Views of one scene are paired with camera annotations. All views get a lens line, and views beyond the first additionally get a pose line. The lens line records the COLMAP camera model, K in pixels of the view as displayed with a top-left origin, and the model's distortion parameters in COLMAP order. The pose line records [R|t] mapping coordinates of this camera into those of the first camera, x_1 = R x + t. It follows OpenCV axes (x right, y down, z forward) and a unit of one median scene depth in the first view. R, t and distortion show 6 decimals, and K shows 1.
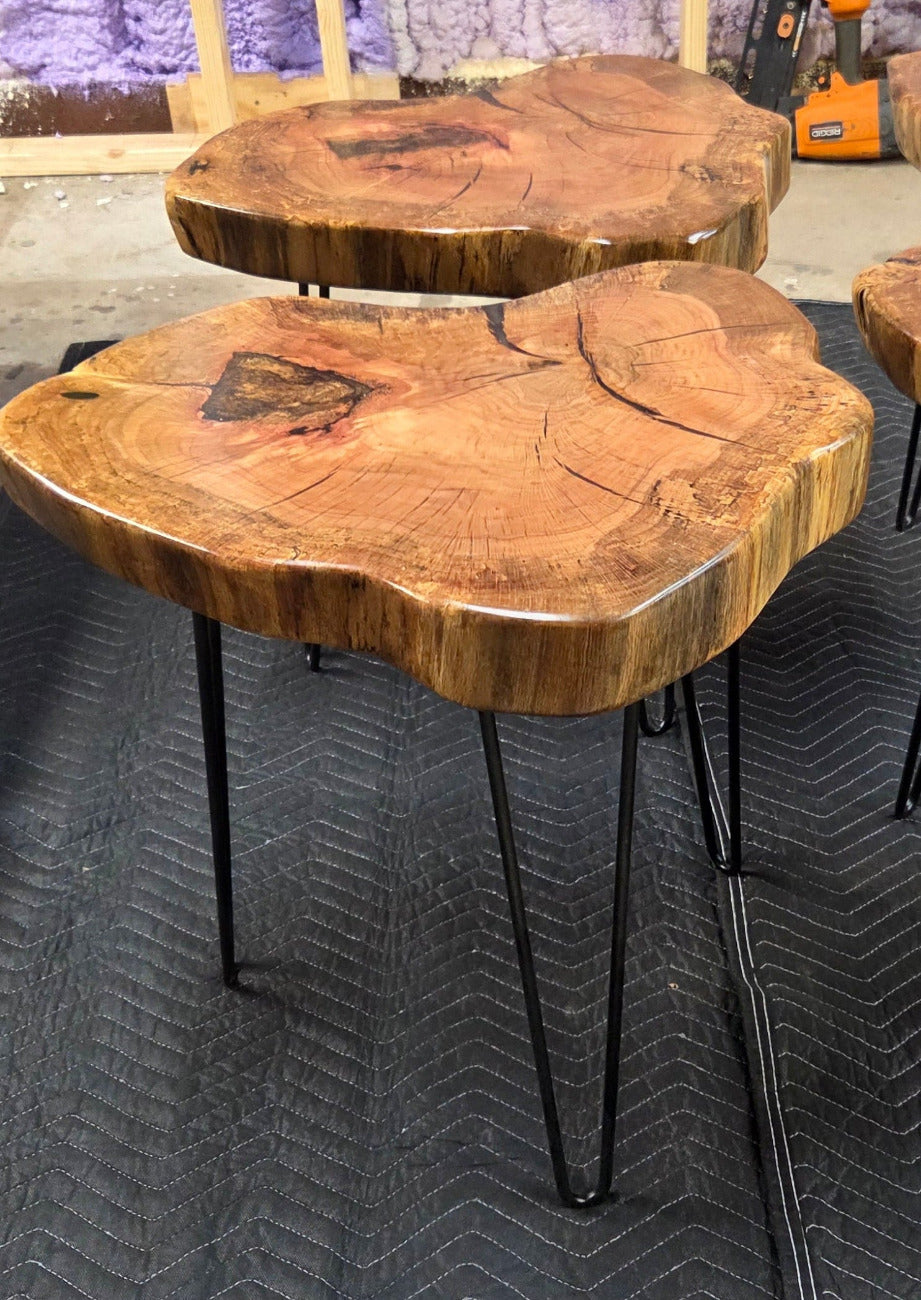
lens RADIAL K [[1678.9, 0, 593.1], [0, 1678.9, 694.4], [0, 0, 1]] dist [0.052329, -0.033166]
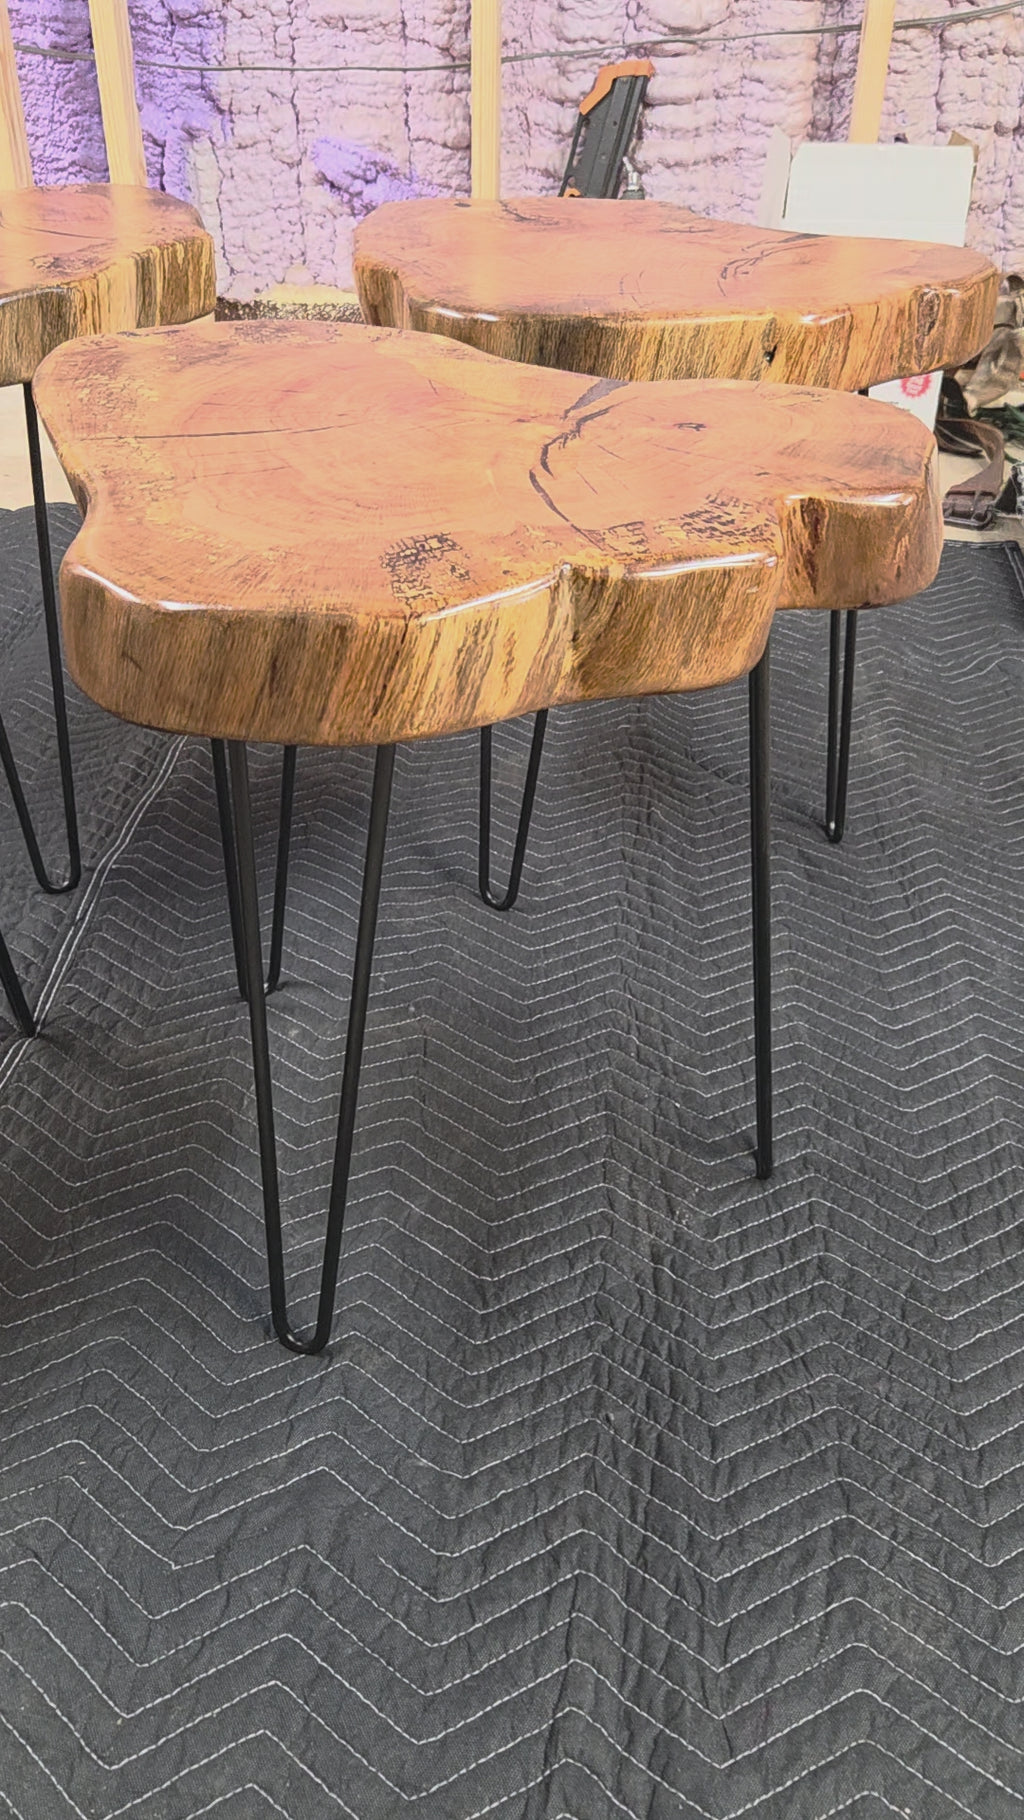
lens RADIAL K [[1563.3, 0, 512.0], [0, 1563.3, 910.0], [0, 0, 1]] dist [0.005999, -0.004657]
pose [[0.988654, 0.106590, -0.105839, 0.530022], [-0.111148, 0.993072, -0.038128, 0.054468], [0.101042, 0.049459, 0.993652, 0.235494]]
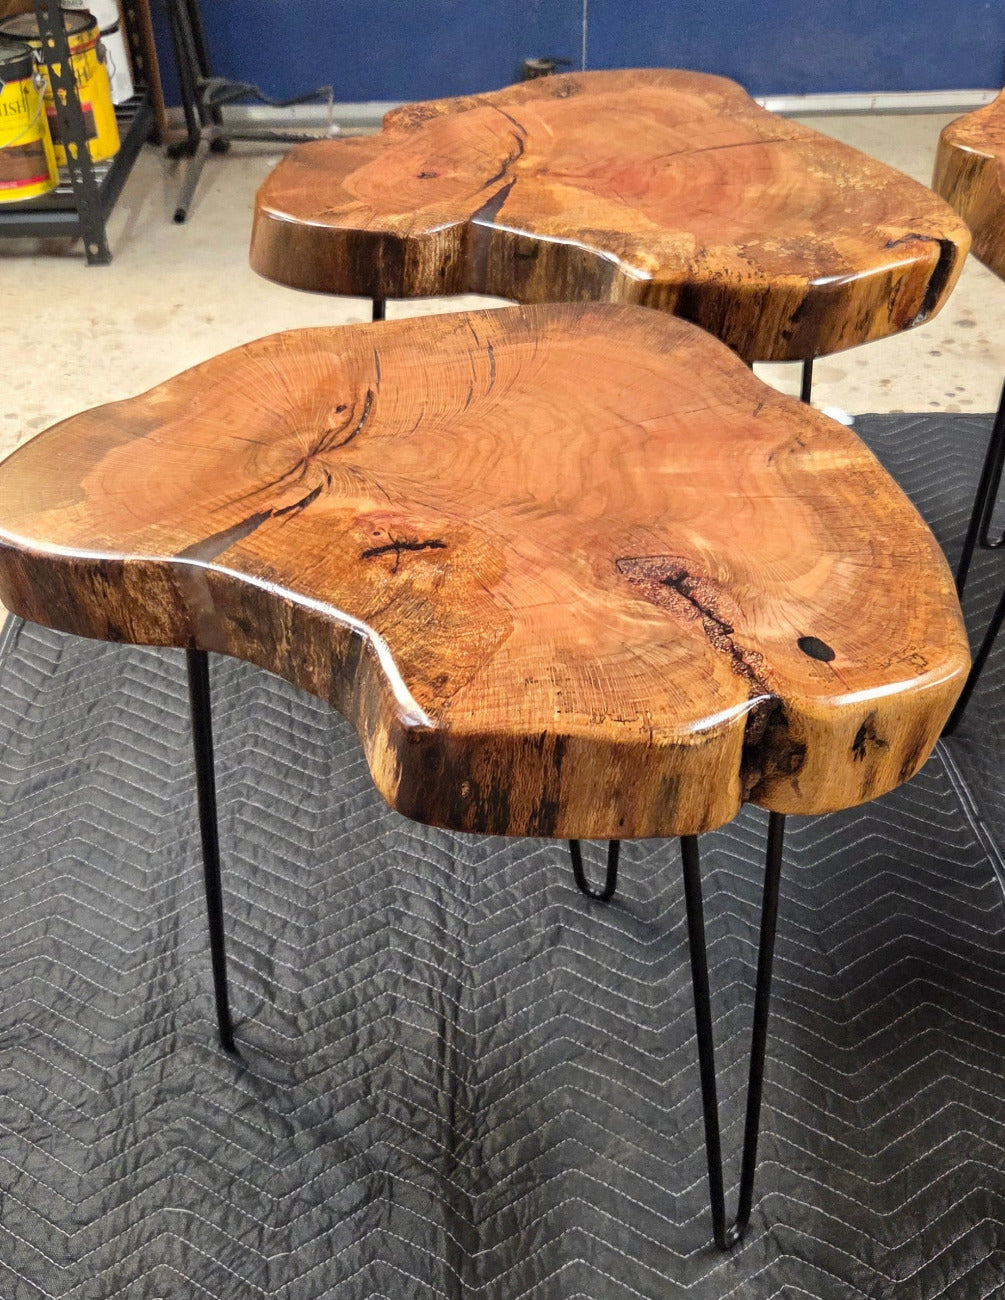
lens RADIAL K [[1446.5, 0, 497.9], [0, 1446.5, 838.9], [0, 0, 1]] dist [0.065775, -0.059696]
pose [[-0.998284, -0.006739, 0.058161, 0.401710], [0.055970, 0.181783, 0.981745, -1.106023], [-0.017188, 0.983316, -0.181094, 1.591001]]
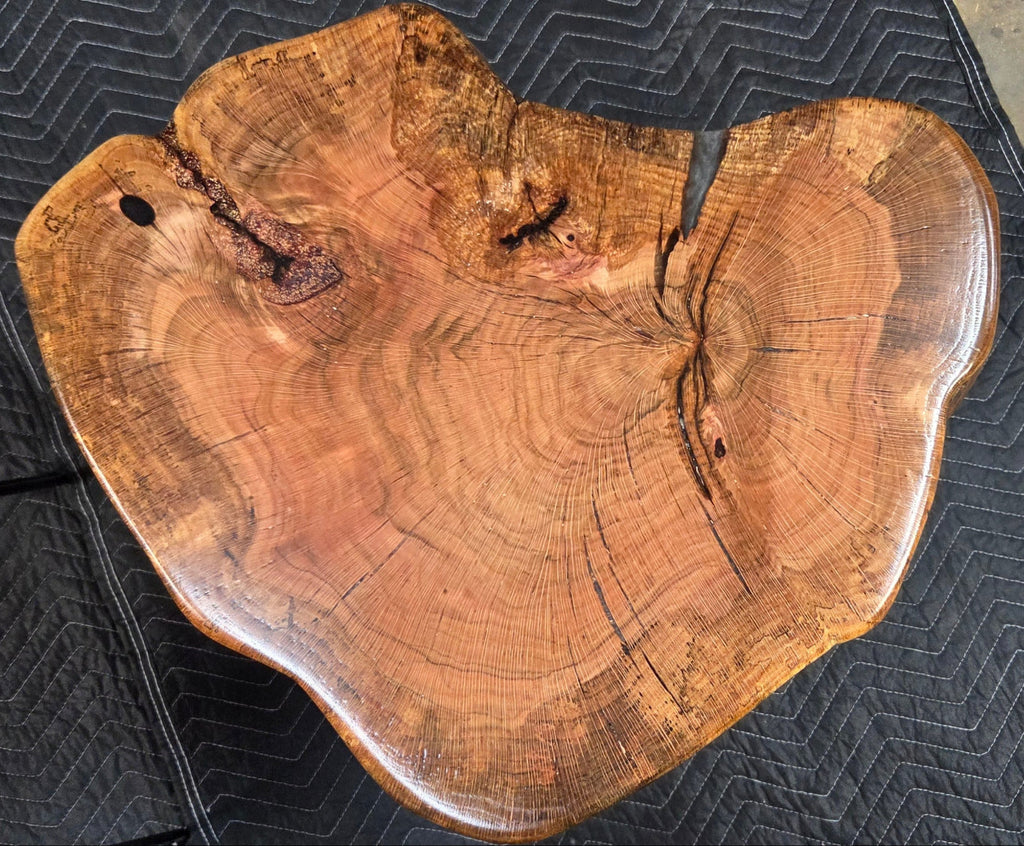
lens RADIAL K [[1204.0, 0, 639.9], [0, 1204.0, 421.5], [0, 0, 1]] dist [0.063030, -0.061698]
pose [[0.938255, -0.343062, 0.044558, 0.471848], [0.194568, 0.629805, 0.751990, -0.855396], [-0.286042, -0.696889, 0.657667, 0.881004]]
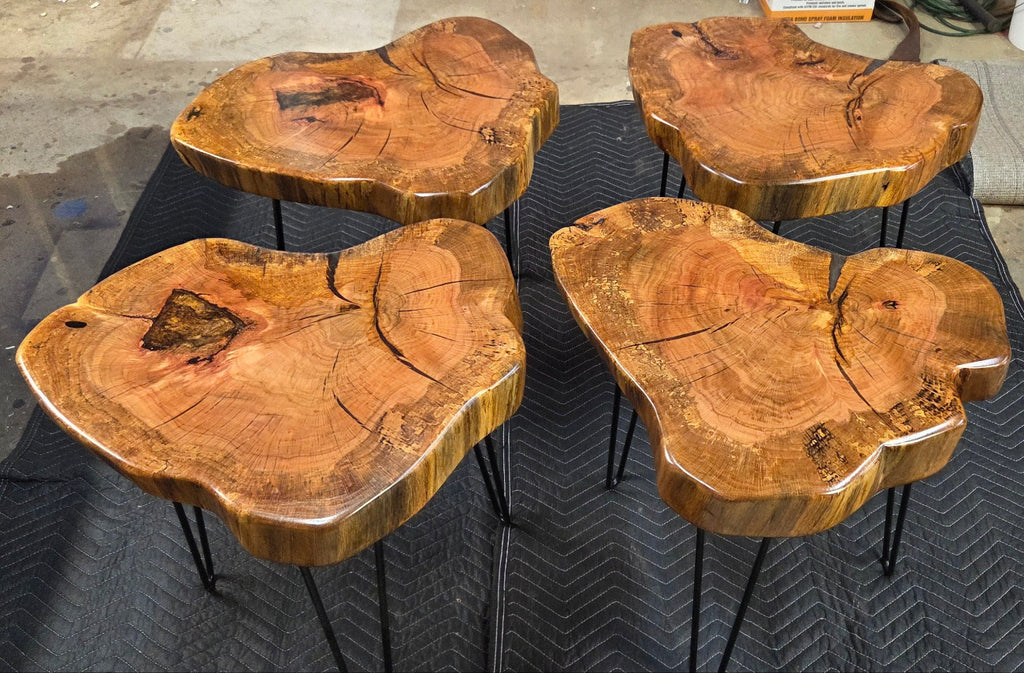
lens RADIAL K [[1036.1, 0, 617.0], [0, 1036.1, 316.2], [0, 0, 1]] dist [0.089815, -0.135772]
pose [[0.999180, 0.039916, 0.006785, 0.229705], [-0.040451, 0.991309, 0.125177, -0.317349], [-0.001730, -0.125349, 0.992111, -0.075119]]
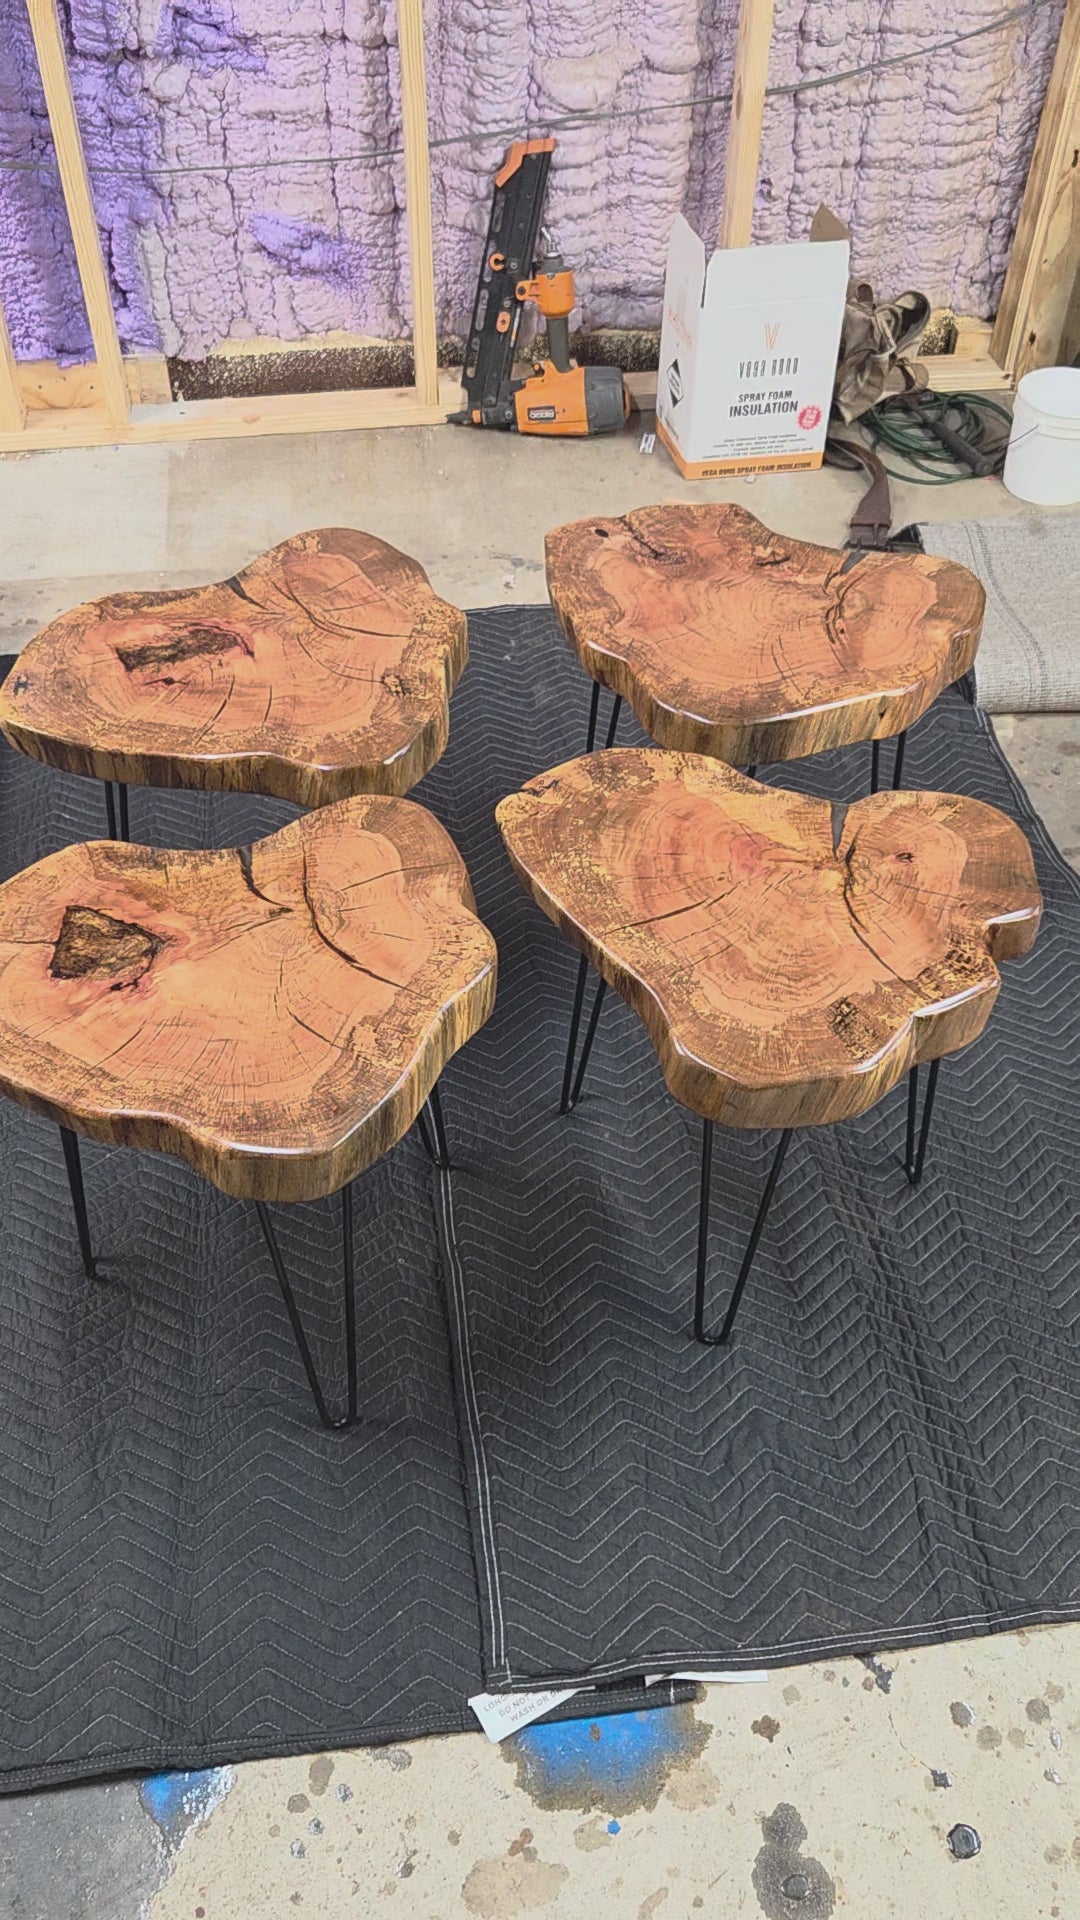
lens RADIAL K [[1649.2, 0, 540.0], [0, 1649.2, 960.0], [0, 0, 1]] dist [0.005999, -0.004657]
pose [[0.996078, -0.043142, 0.077246, 0.080604], [0.029983, 0.985996, 0.164050, -0.365749], [-0.083242, -0.161090, 0.983423, -0.432742]]
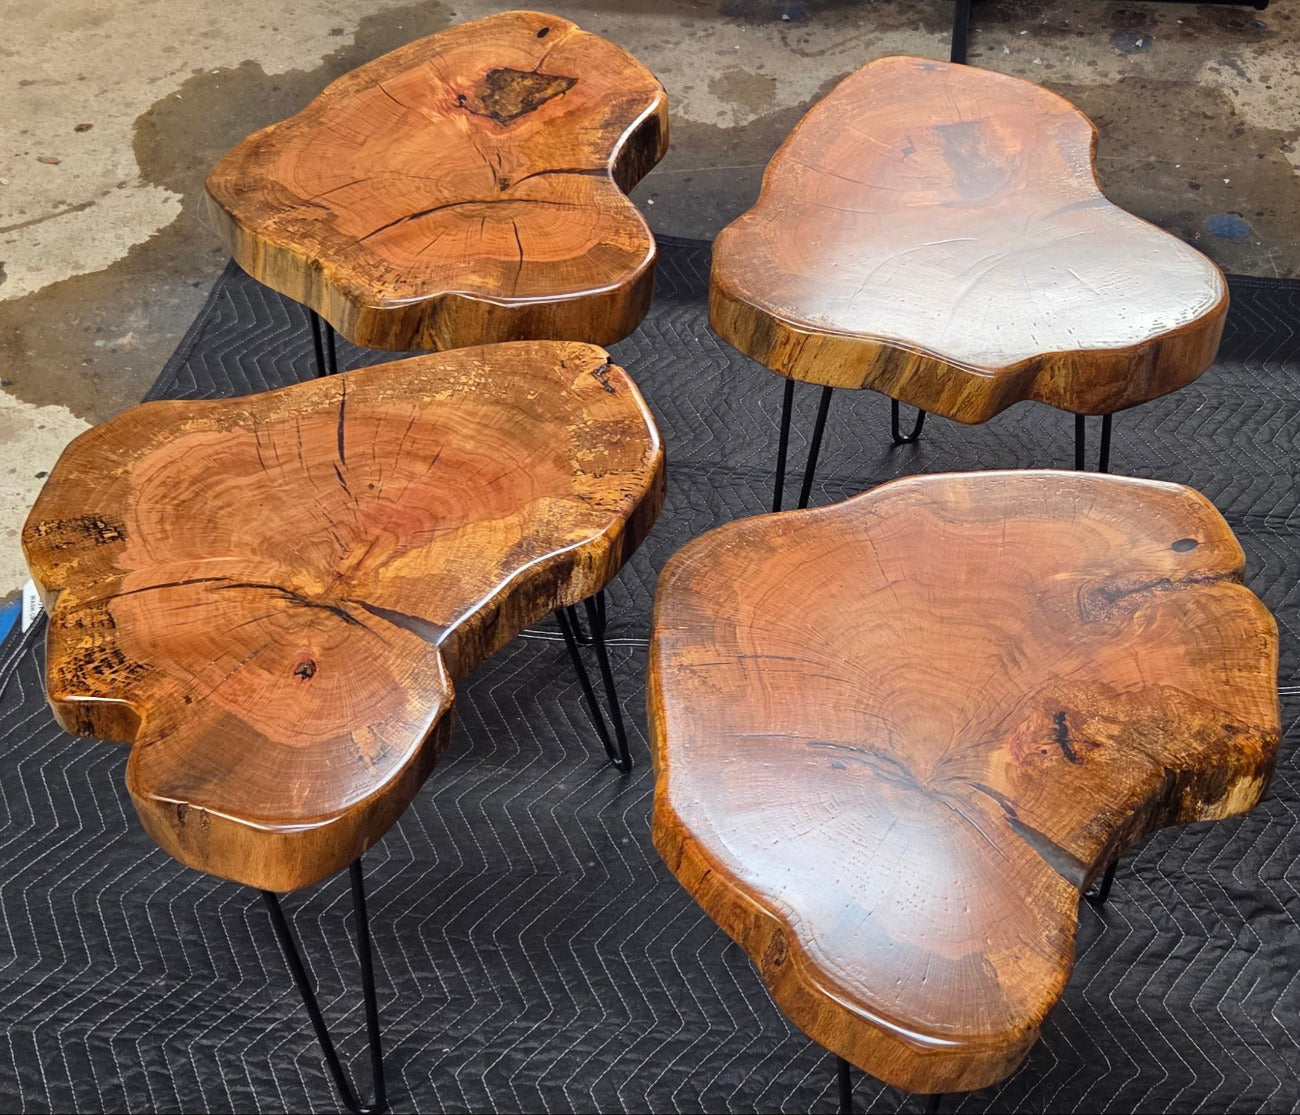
lens RADIAL K [[1604.3, 0, 764.4], [0, 1604.3, 561.5], [0, 0, 1]] dist [0.081447, -0.081555]
pose [[-0.171515, 0.727549, -0.664270, 1.084073], [-0.580838, 0.469933, 0.664673, -1.079414], [0.795745, 0.499835, 0.341988, 0.812841]]
